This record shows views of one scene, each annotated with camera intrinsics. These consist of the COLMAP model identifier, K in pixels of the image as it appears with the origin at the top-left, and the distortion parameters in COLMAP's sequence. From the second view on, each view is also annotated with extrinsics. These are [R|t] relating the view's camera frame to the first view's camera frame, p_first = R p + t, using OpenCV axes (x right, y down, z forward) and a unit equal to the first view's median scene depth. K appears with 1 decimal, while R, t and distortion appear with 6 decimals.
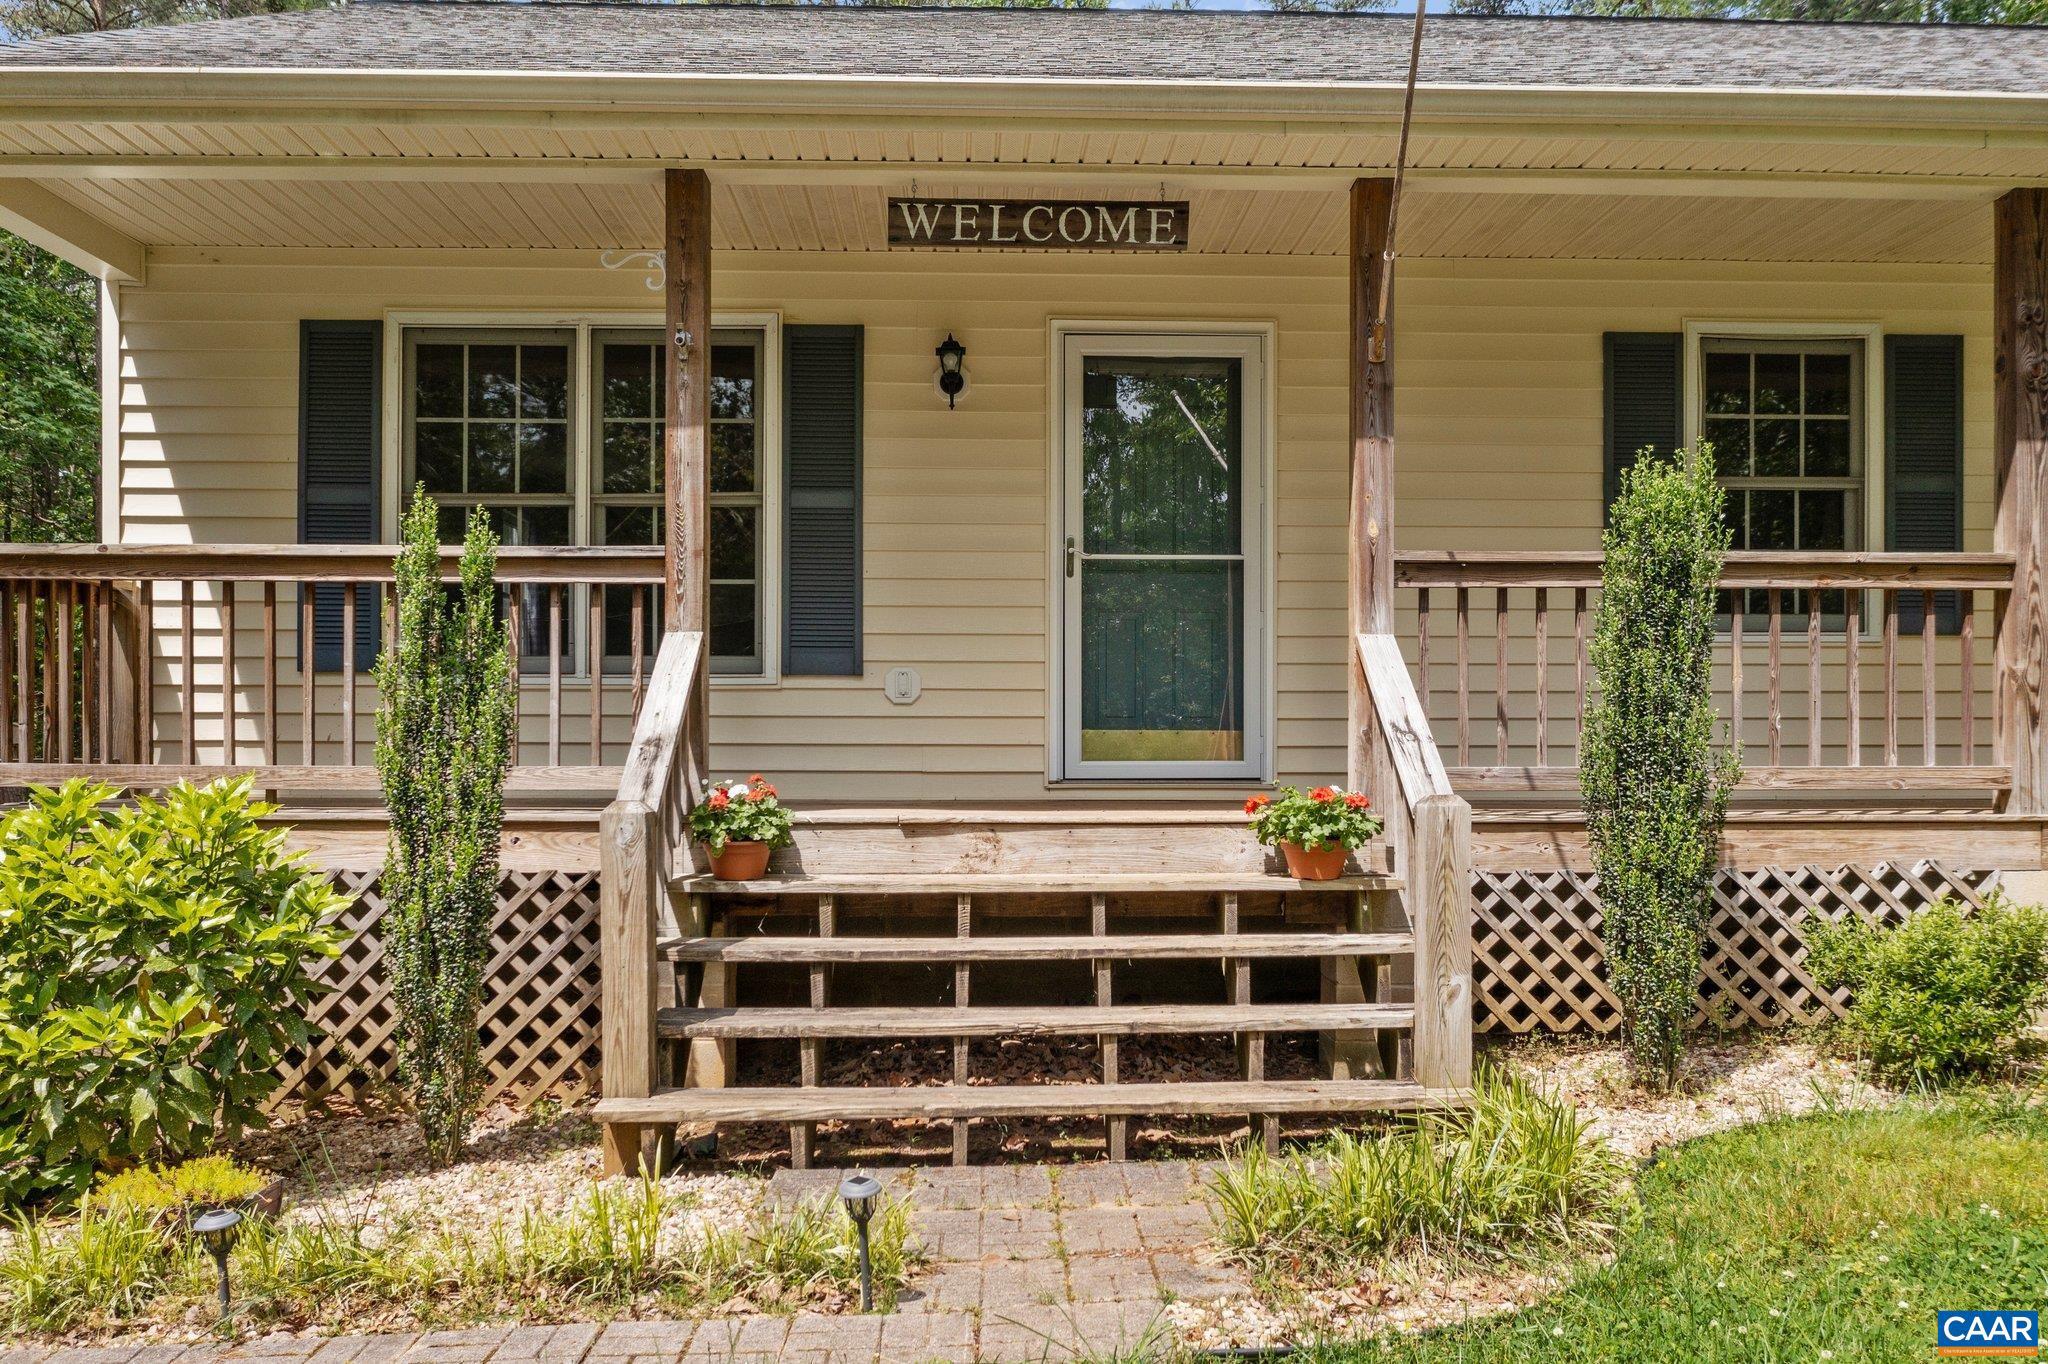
lens RADIAL K [[1701.1, 0, 1032.0], [0, 1701.1, 750.7], [0, 0, 1]] dist [-0.022083, 0.005374]
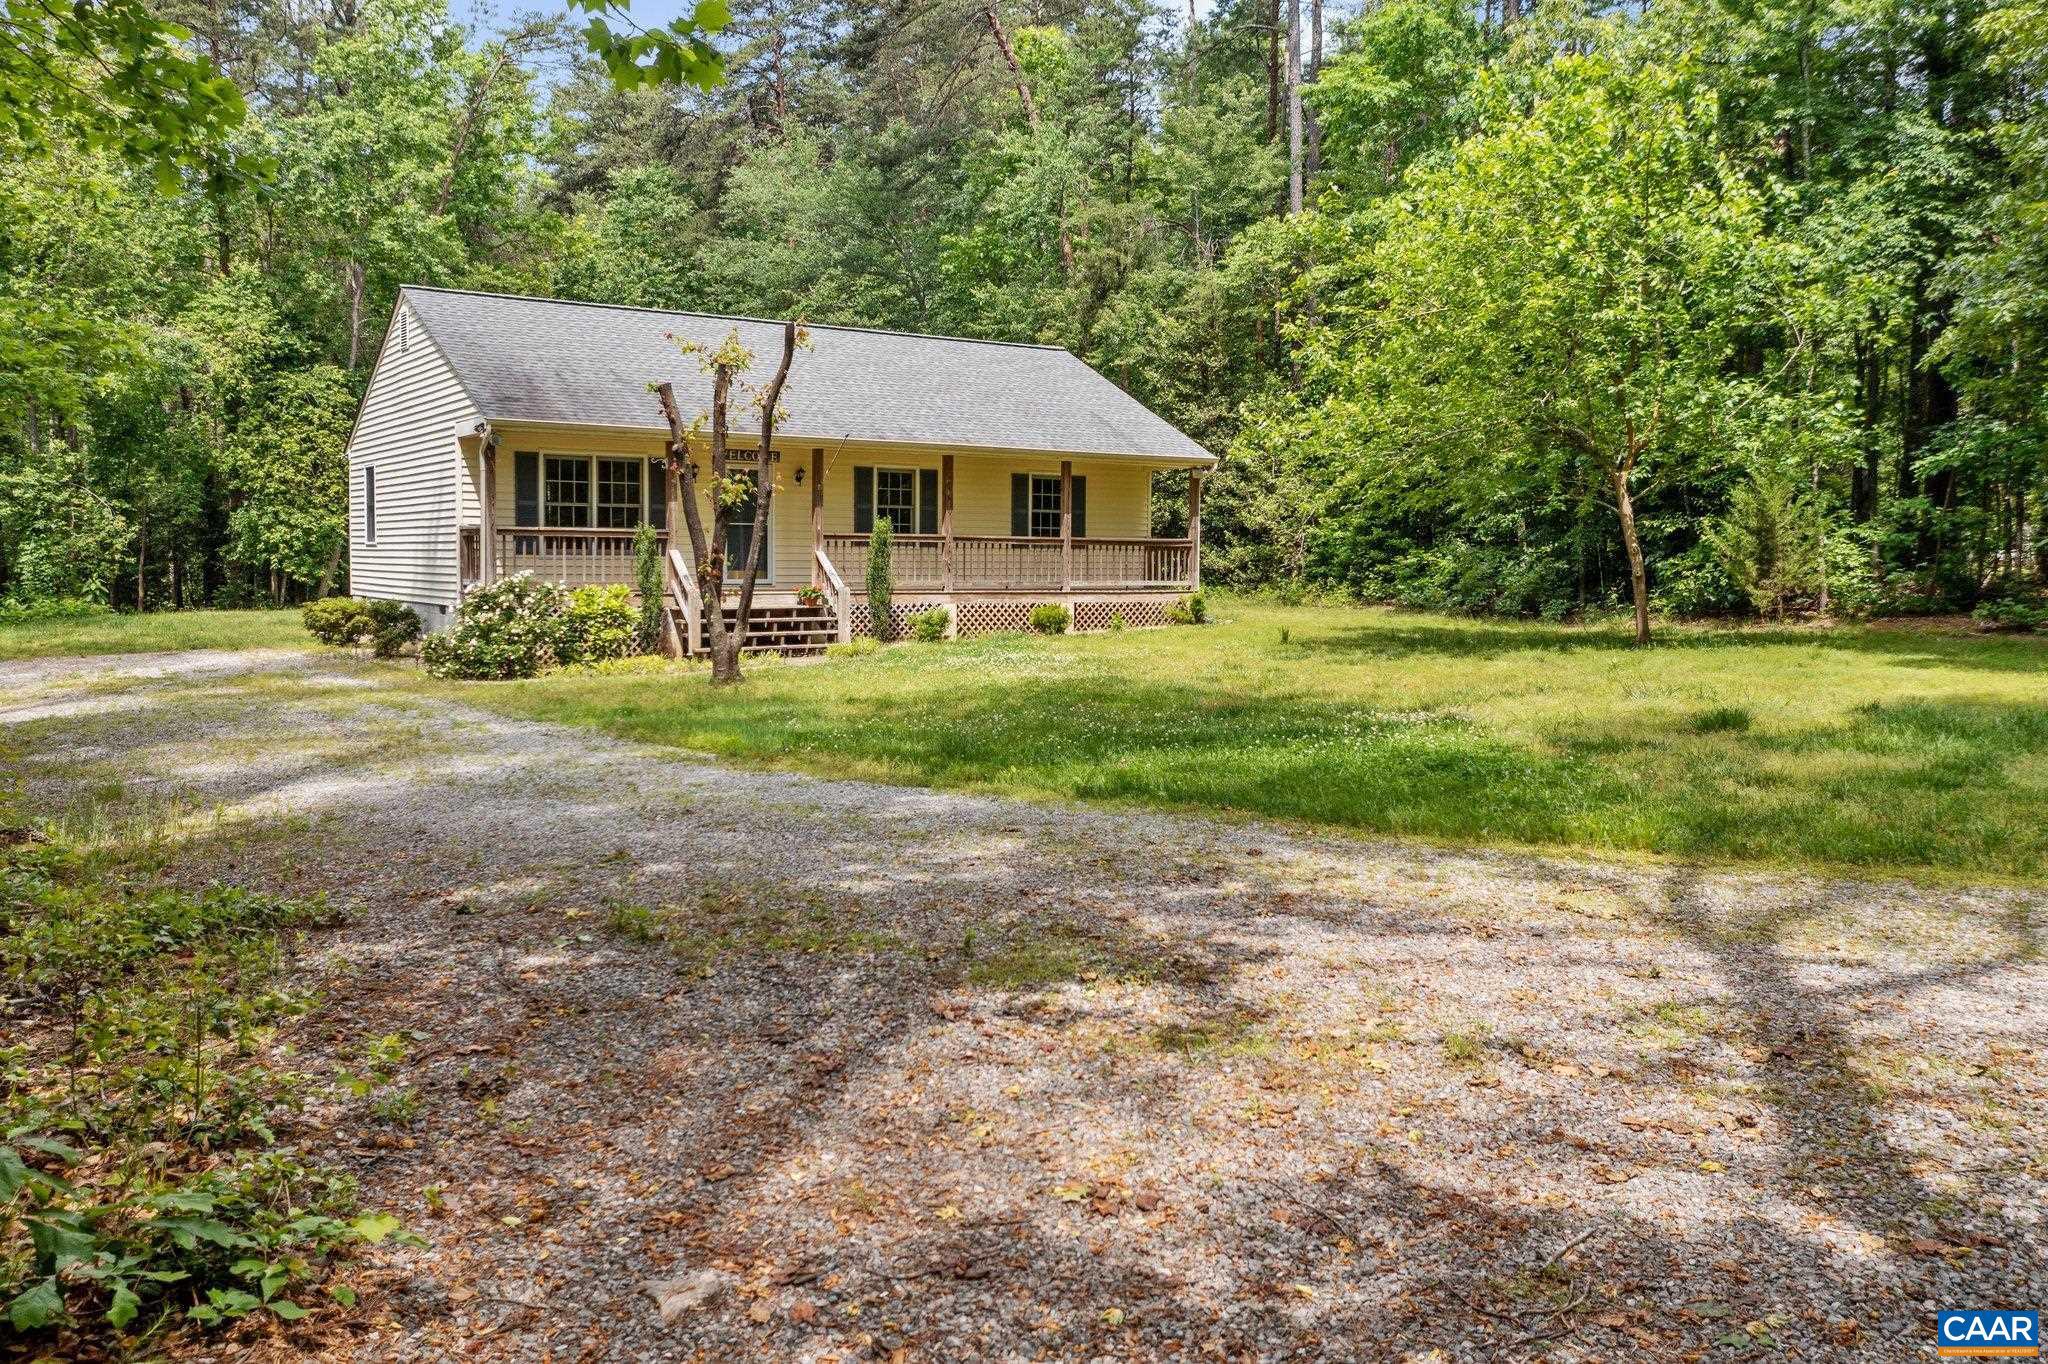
lens RADIAL K [[1608.8, 0, 1025.9], [0, 1608.8, 722.2], [0, 0, 1]] dist [-0.008404, -0.001929]
pose [[0.857820, -0.044512, 0.512019, -1.556653], [-0.011299, 0.994368, 0.105375, -0.075850], [-0.513826, -0.096178, 0.852486, -3.009842]]
